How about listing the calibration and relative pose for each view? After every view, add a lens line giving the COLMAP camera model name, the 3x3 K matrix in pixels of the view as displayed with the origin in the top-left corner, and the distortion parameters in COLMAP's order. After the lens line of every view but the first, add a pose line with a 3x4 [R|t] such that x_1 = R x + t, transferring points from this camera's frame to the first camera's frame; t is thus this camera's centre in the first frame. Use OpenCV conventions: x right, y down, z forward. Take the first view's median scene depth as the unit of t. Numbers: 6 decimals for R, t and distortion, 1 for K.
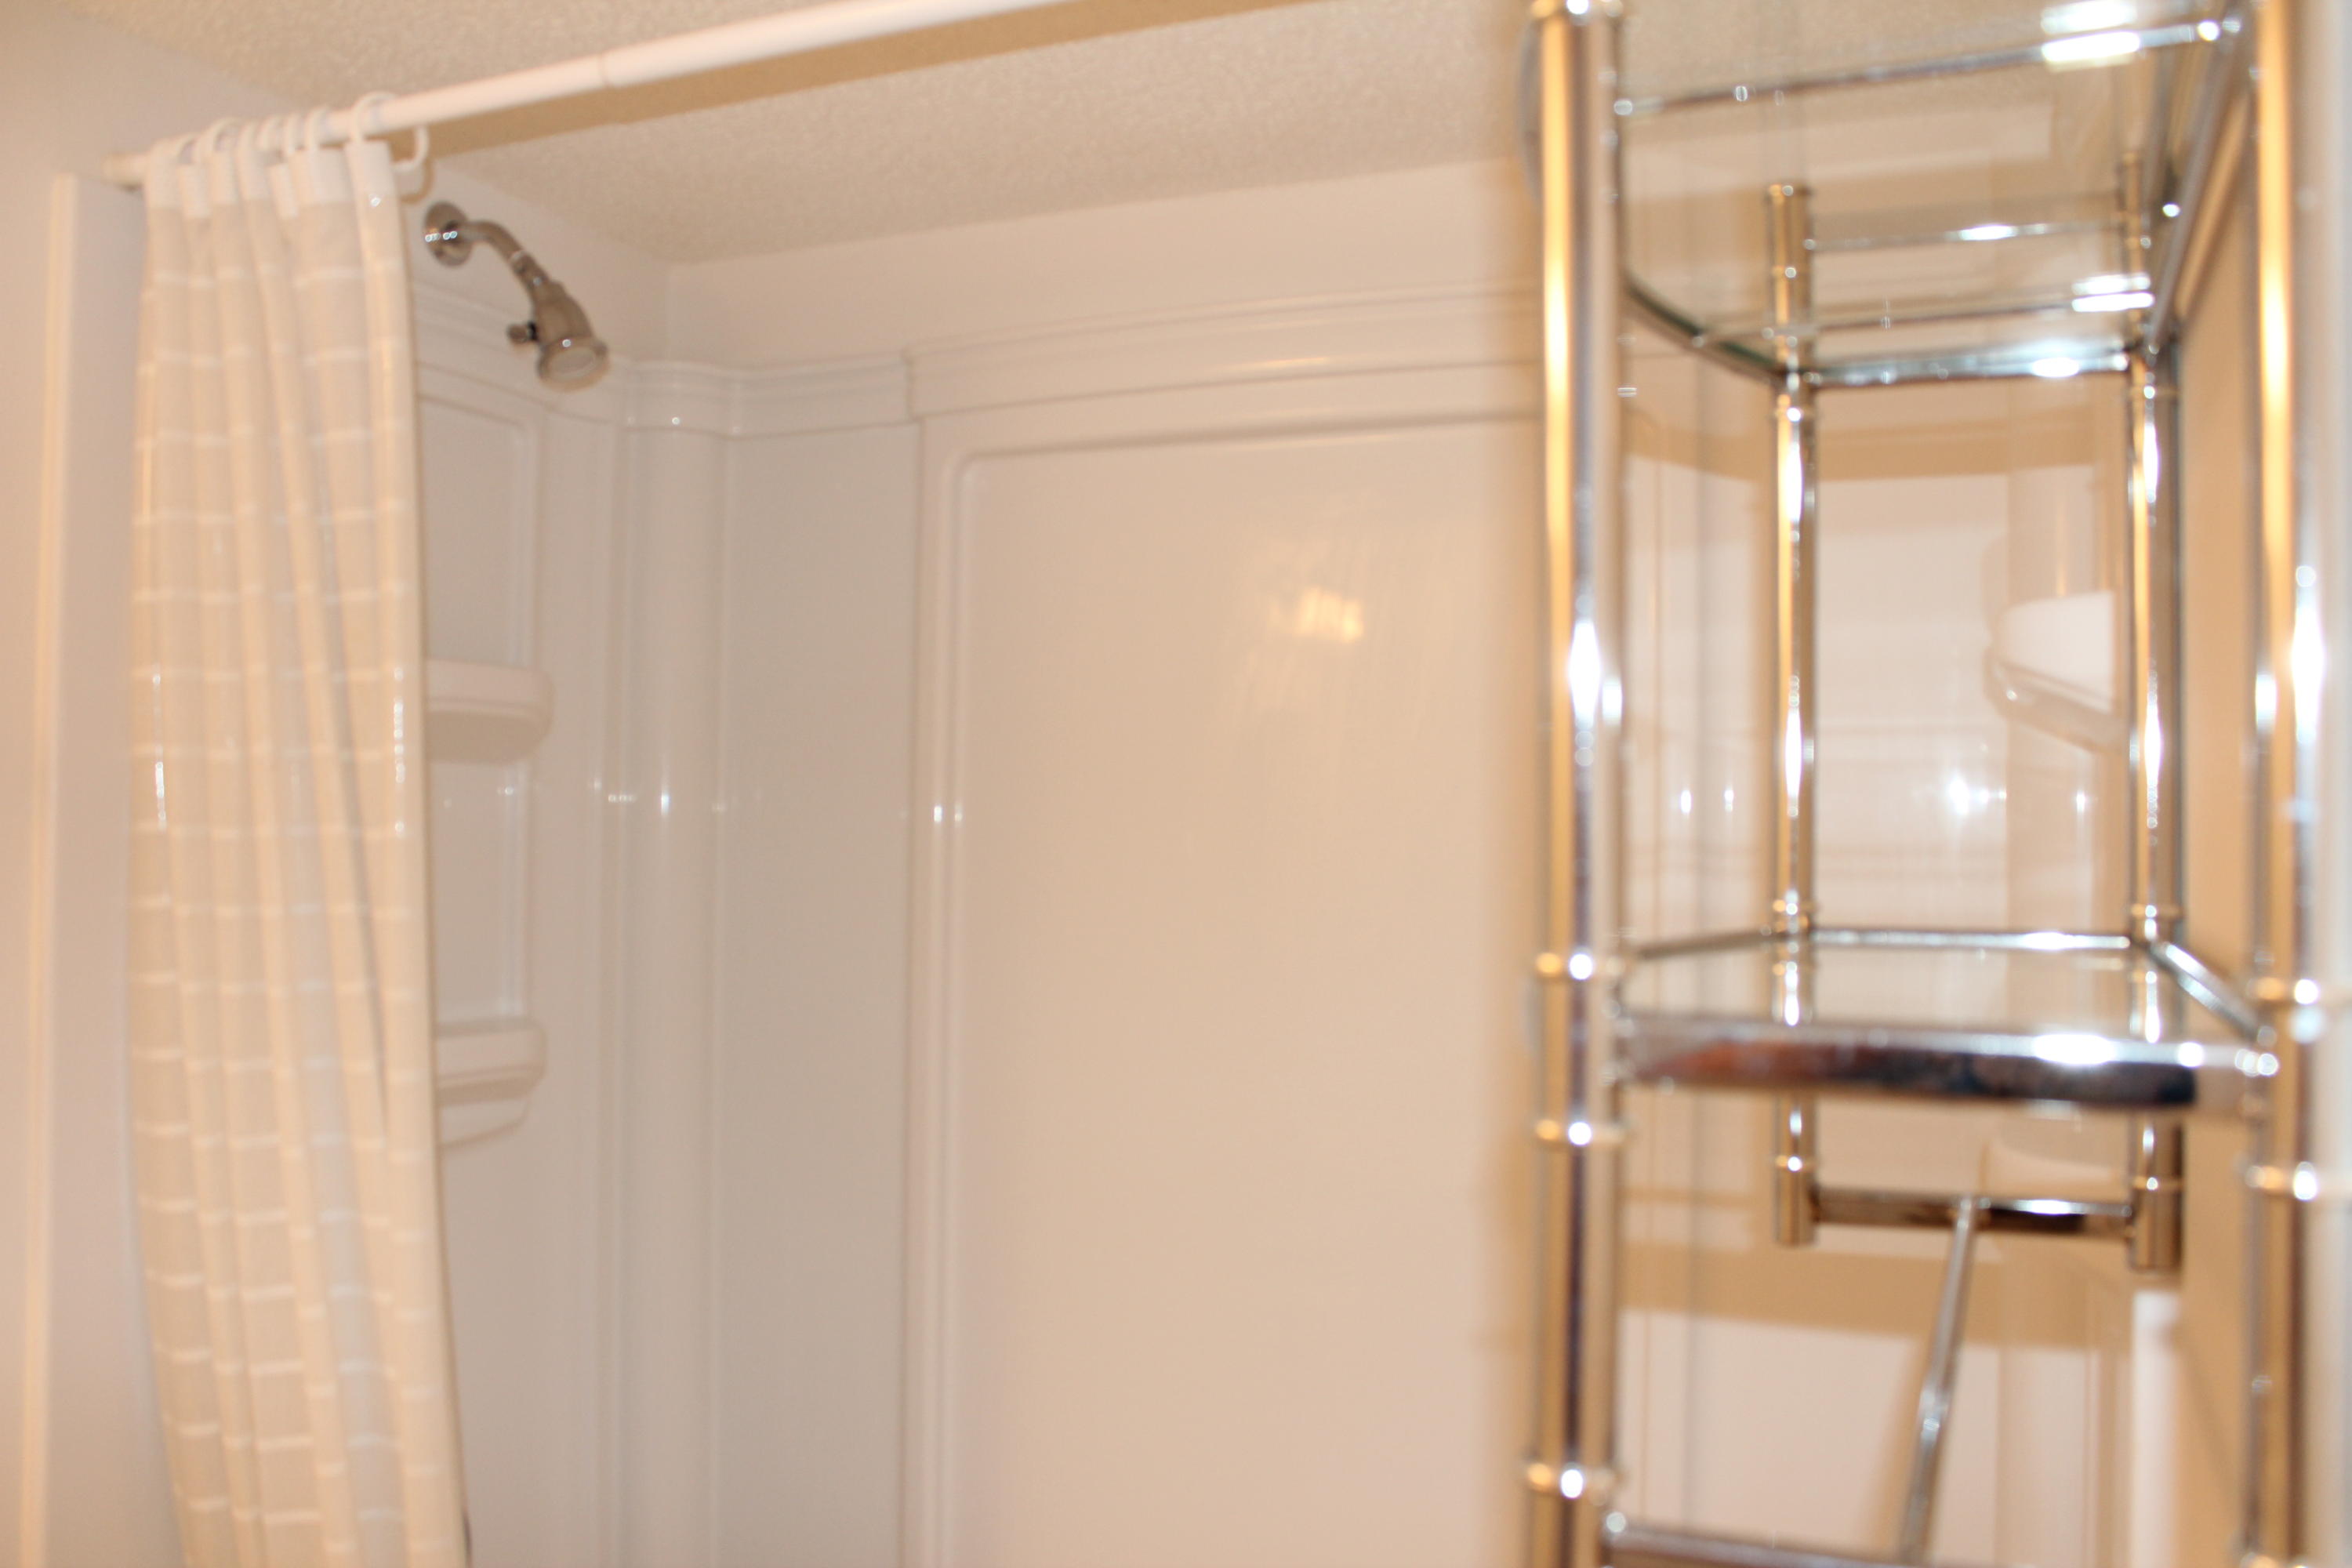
lens RADIAL K [[2004.2, 0, 1176.0], [0, 2004.2, 784.0], [0, 0, 1]] dist [-0.131172, 0.120920]
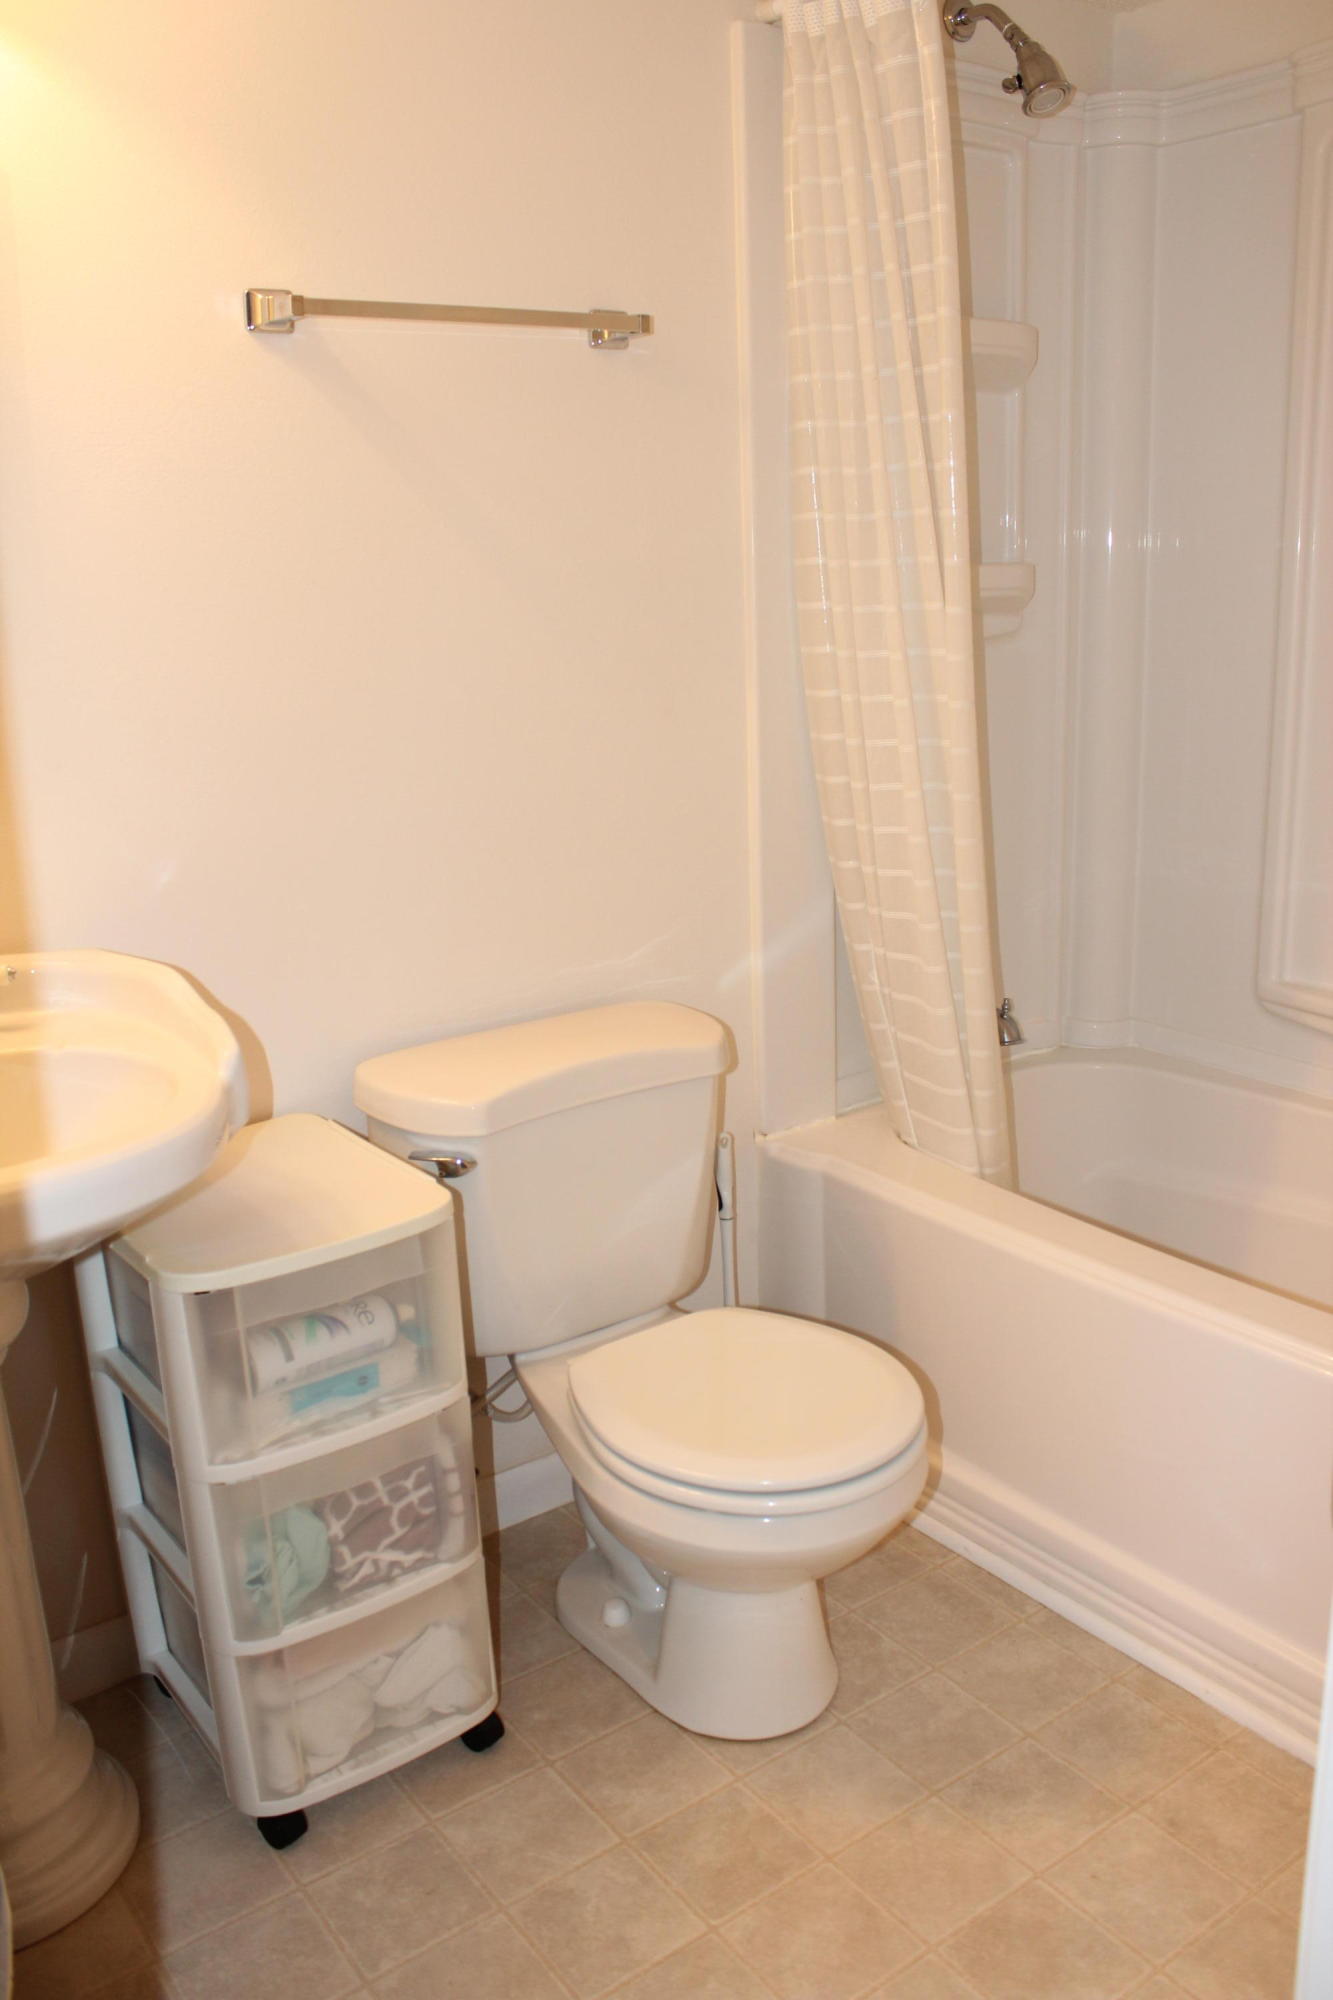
lens RADIAL K [[1704.3, 0, 669.1], [0, 1704.3, 962.9], [0, 0, 1]] dist [-0.131172, 0.120920]
pose [[0.873499, 0.083022, -0.479695, 0.114184], [0.050093, 0.964793, 0.258196, 0.091508], [0.484243, -0.249563, 0.838587, -0.407213]]
